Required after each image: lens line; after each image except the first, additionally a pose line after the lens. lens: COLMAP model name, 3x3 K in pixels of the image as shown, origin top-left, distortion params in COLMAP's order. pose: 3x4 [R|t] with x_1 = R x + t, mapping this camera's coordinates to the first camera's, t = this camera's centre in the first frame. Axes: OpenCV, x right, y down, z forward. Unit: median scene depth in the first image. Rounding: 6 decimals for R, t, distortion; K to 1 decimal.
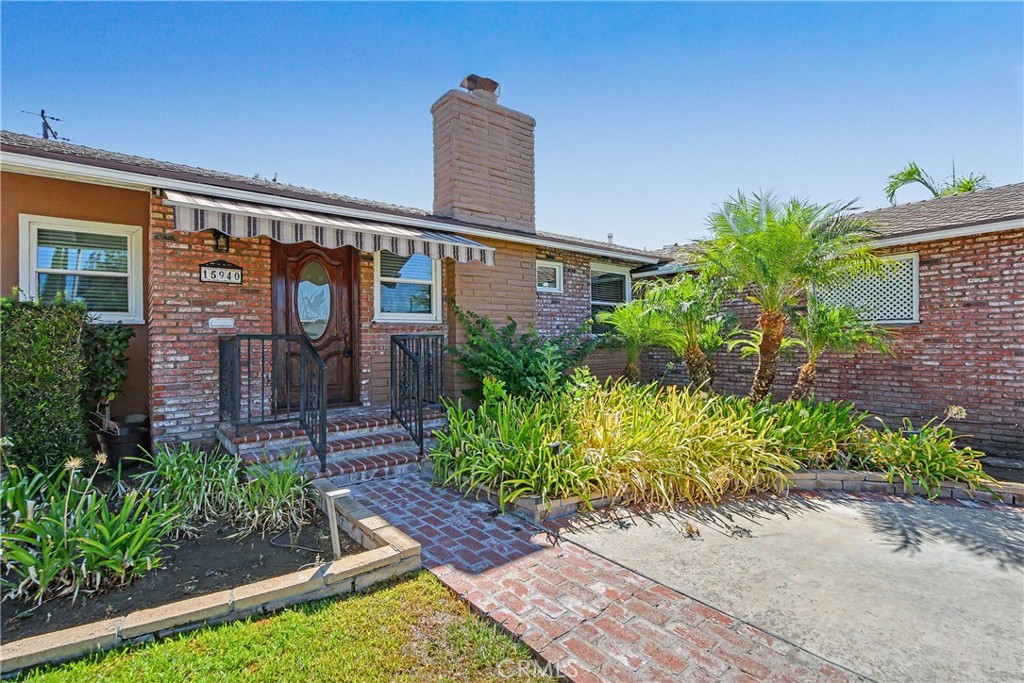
lens RADIAL K [[450.7, 0, 510.0], [0, 450.7, 340.5], [0, 0, 1]] dist [0.002013, -0.001963]
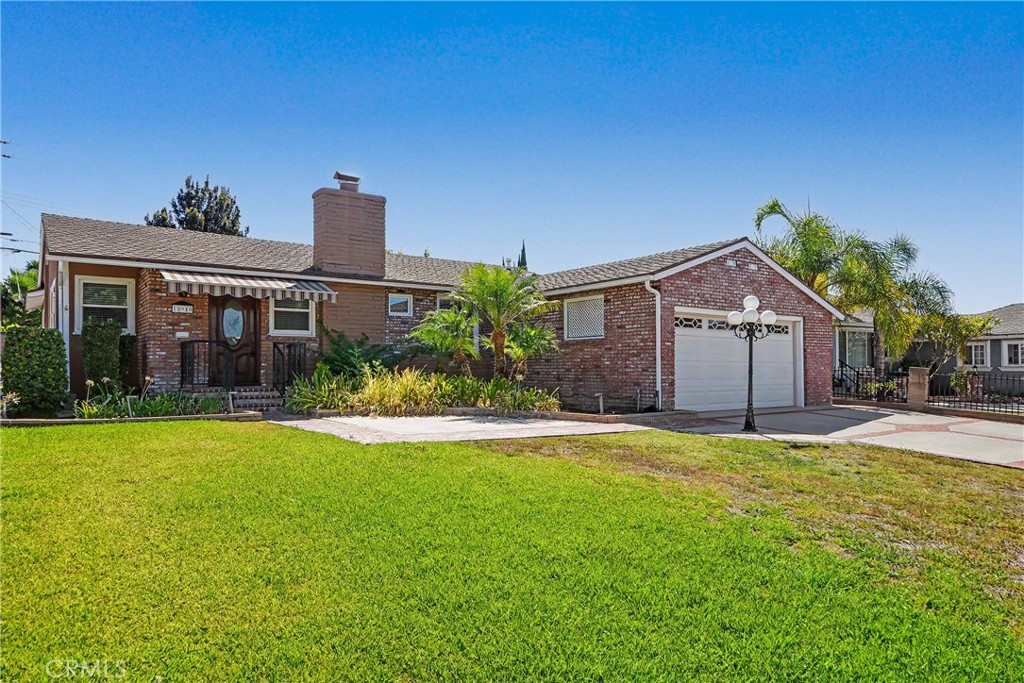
lens RADIAL K [[620.3, 0, 497.6], [0, 620.3, 361.5], [0, 0, 1]] dist [0.005595, -0.000479]
pose [[0.999116, 0.008294, -0.041221, 0.671875], [-0.008756, 0.999901, -0.011033, 0.077381], [0.041125, 0.011384, 0.999089, -1.320252]]
